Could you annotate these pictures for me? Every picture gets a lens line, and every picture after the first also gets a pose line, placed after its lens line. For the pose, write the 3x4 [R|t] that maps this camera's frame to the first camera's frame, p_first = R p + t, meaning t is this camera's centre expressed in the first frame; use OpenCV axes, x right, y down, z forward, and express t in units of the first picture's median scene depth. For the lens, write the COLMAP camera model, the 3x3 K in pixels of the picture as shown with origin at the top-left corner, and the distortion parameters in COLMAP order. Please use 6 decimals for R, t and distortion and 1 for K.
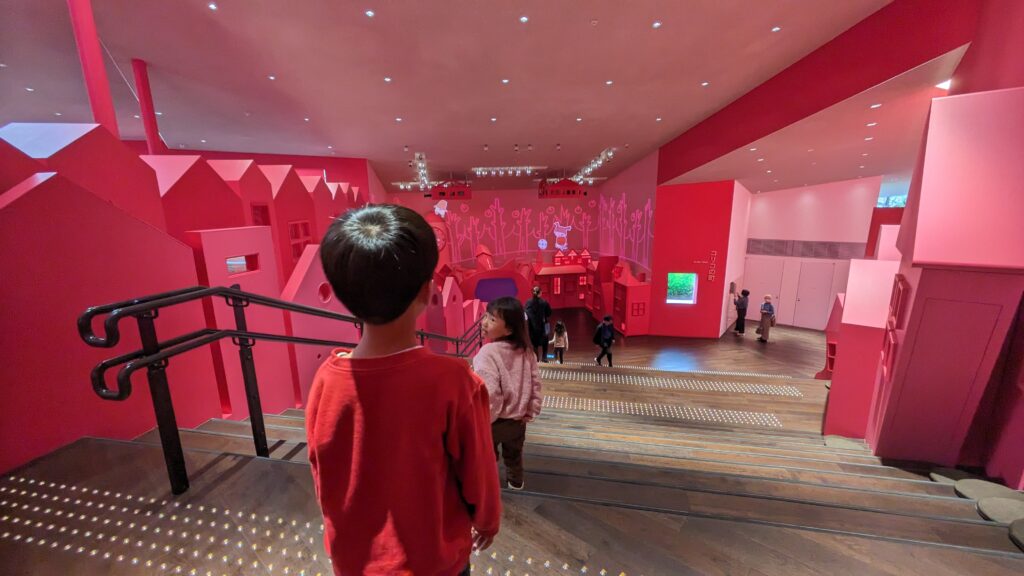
lens RADIAL K [[399.2, 0, 512.0], [0, 399.2, 288.0], [0, 0, 1]] dist [0.000444, 0.000102]
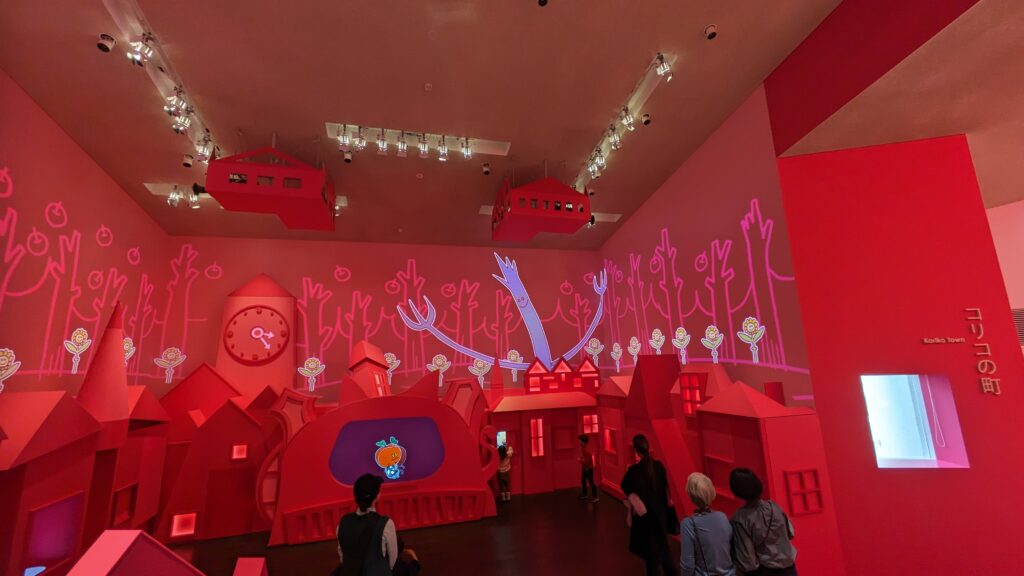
lens RADIAL K [[399.2, 0, 512.0], [0, 399.2, 288.0], [0, 0, 1]] dist [0.000444, 0.000102]
pose [[0.994668, 0.006741, 0.102910, 0.037690], [0.034147, 0.920052, -0.390306, 0.014771], [-0.097314, 0.391739, 0.914916, 0.529243]]
